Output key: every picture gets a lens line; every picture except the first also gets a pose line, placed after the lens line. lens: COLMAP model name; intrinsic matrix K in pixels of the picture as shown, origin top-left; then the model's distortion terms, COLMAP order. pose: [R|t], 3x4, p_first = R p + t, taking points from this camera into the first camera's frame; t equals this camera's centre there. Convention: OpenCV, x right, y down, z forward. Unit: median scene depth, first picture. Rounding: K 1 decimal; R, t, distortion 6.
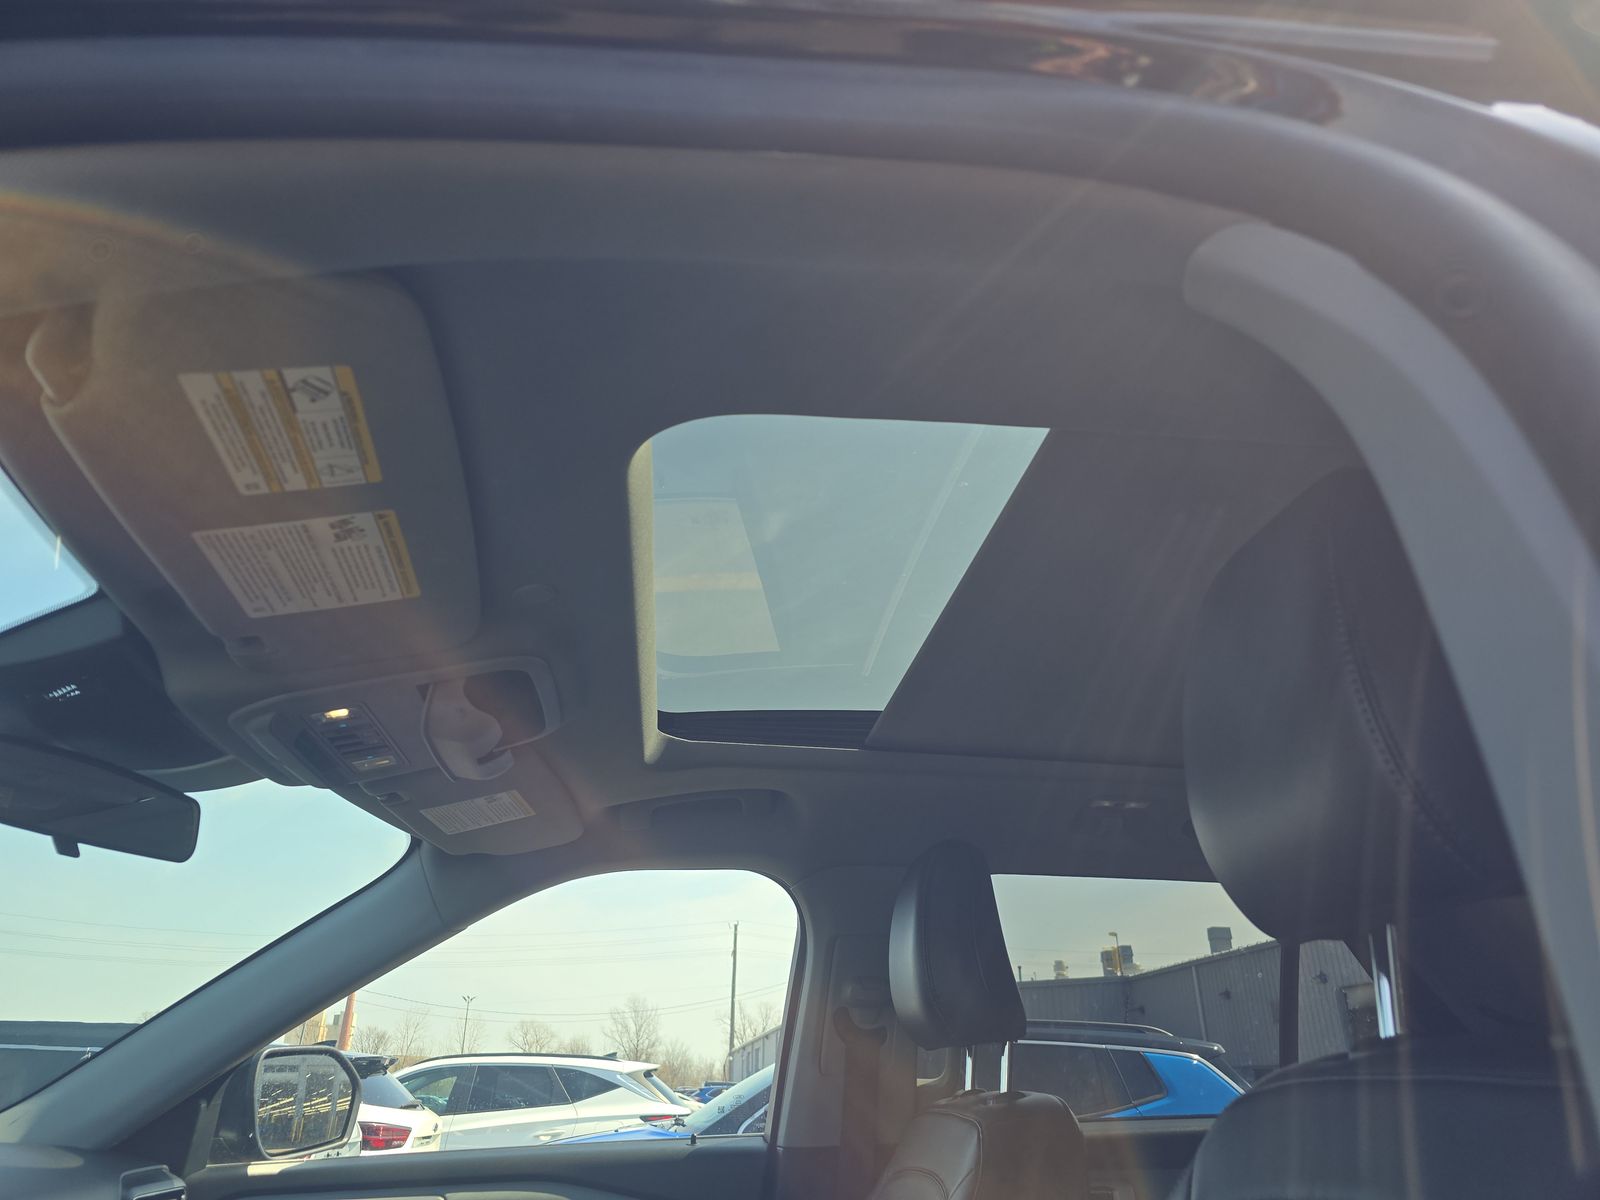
lens RADIAL K [[1077.3, 0, 779.5], [0, 1077.3, 604.8], [0, 0, 1]] dist [0.049469, -0.003108]
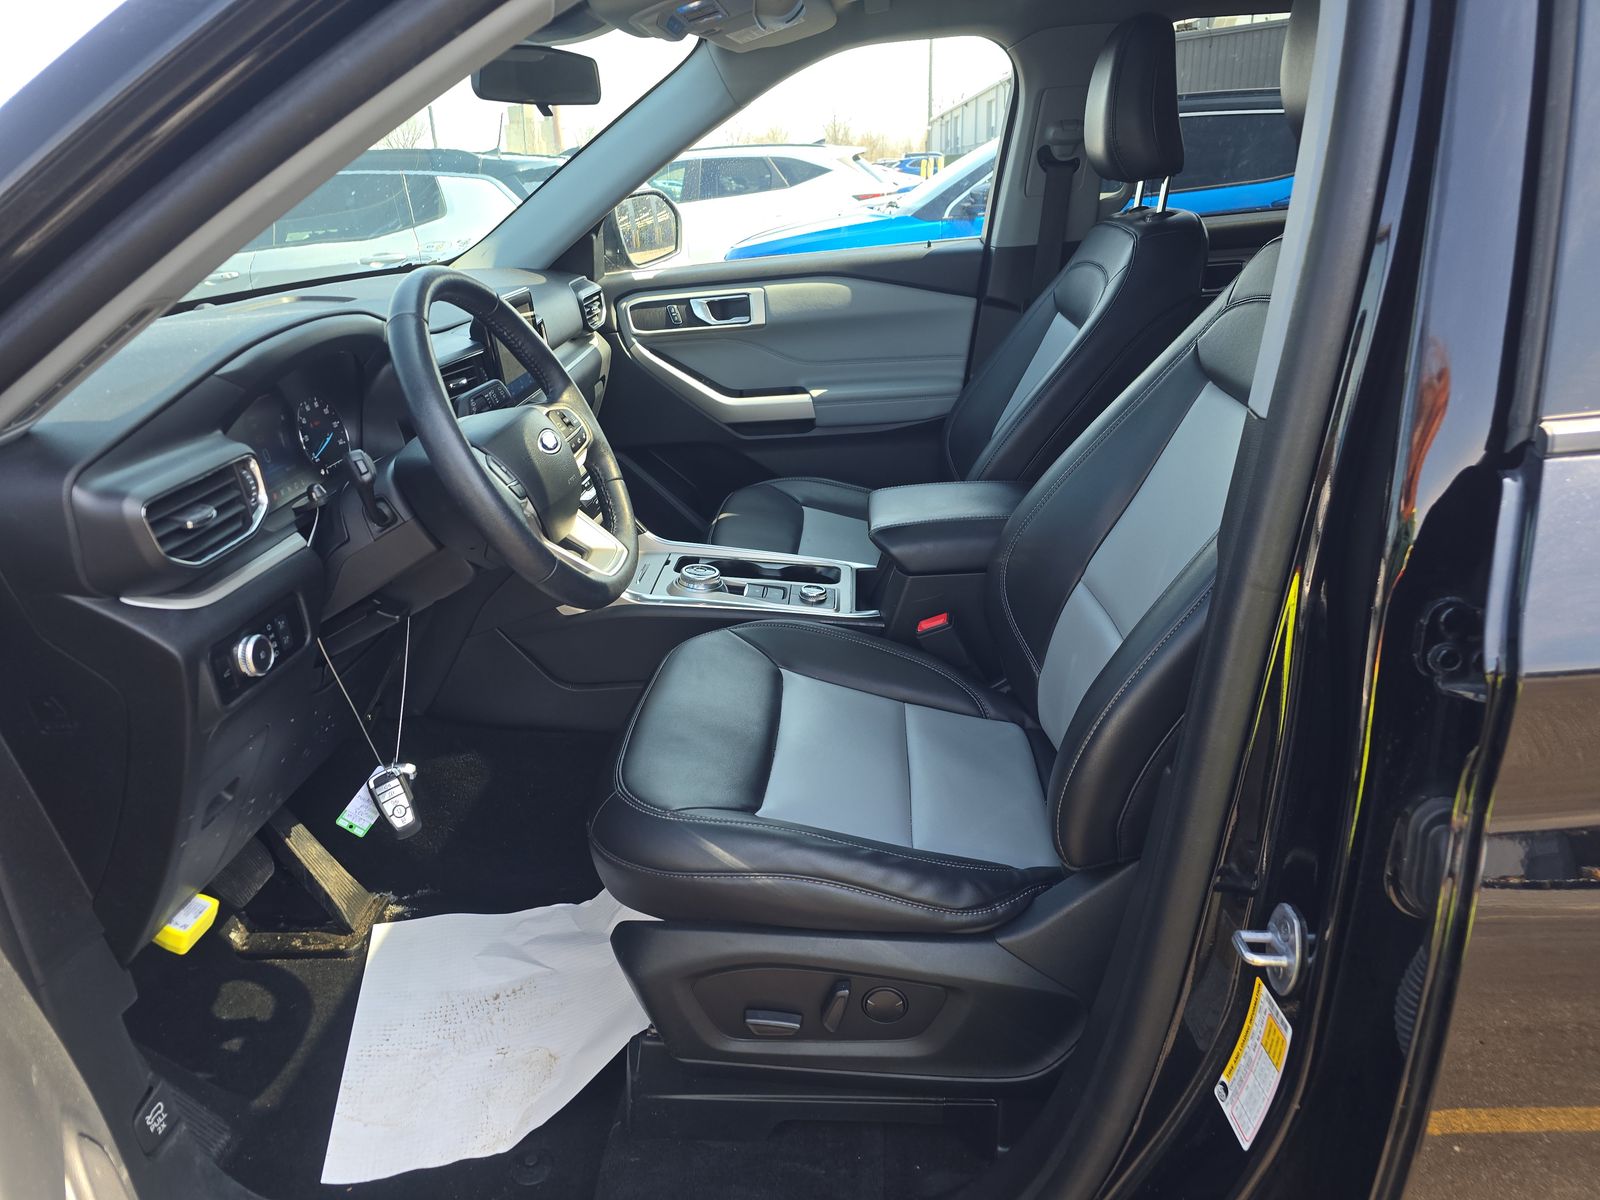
lens RADIAL K [[1077.3, 0, 779.5], [0, 1077.3, 604.8], [0, 0, 1]] dist [0.049469, -0.003108]
pose [[0.984407, 0.005875, -0.175807, -0.021934], [0.123328, 0.689608, 0.713605, -0.208807], [0.125430, -0.724159, 0.678130, -0.302438]]
